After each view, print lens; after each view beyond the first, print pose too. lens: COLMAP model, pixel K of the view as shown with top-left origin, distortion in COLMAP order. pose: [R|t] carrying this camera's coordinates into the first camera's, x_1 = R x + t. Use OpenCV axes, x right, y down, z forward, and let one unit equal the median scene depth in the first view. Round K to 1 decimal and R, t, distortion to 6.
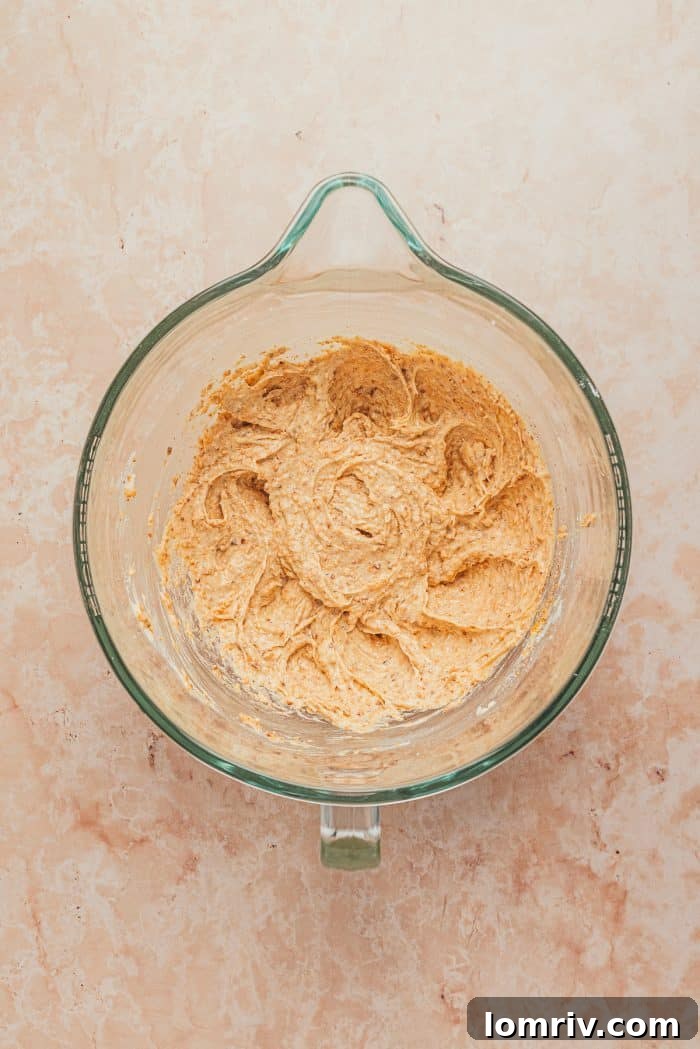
lens RADIAL K [[7136.8, 0, 350.0], [0, 7136.8, 524.5], [0, 0, 1]] dist [-0.856953, -12.435649]
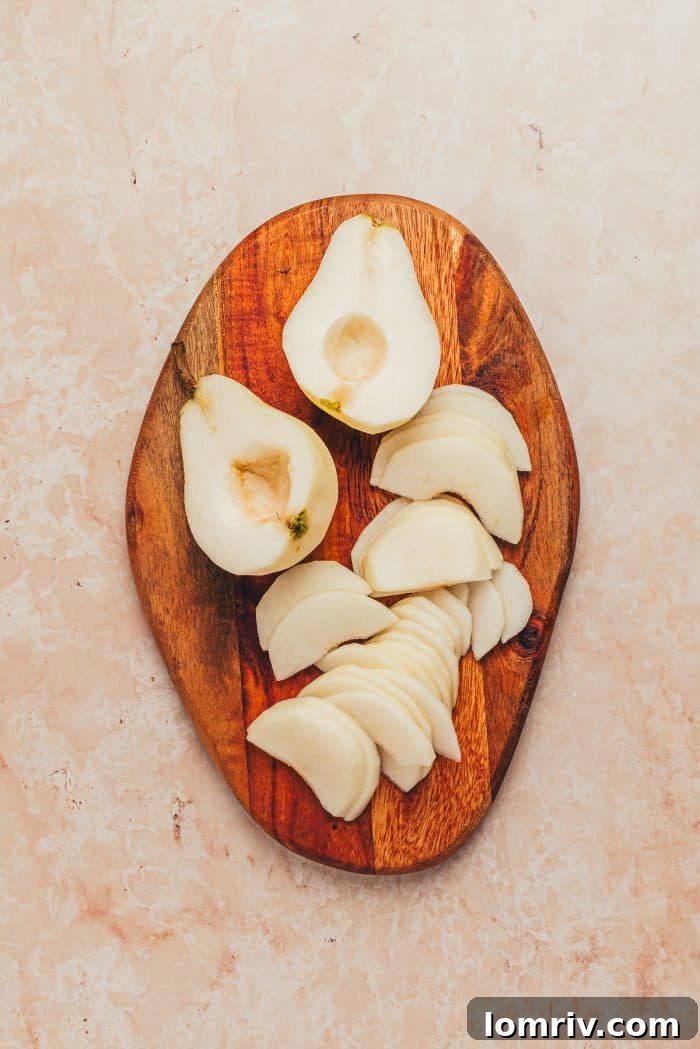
lens RADIAL K [[7136.8, 0, 350.0], [0, 7136.8, 524.5], [0, 0, 1]] dist [-0.856953, -12.435649]
pose [[0.999945, -0.008123, -0.006704, -0.003121], [0.008143, 0.999962, 0.003018, -0.003239], [0.006679, -0.003073, 0.999973, 0.212404]]
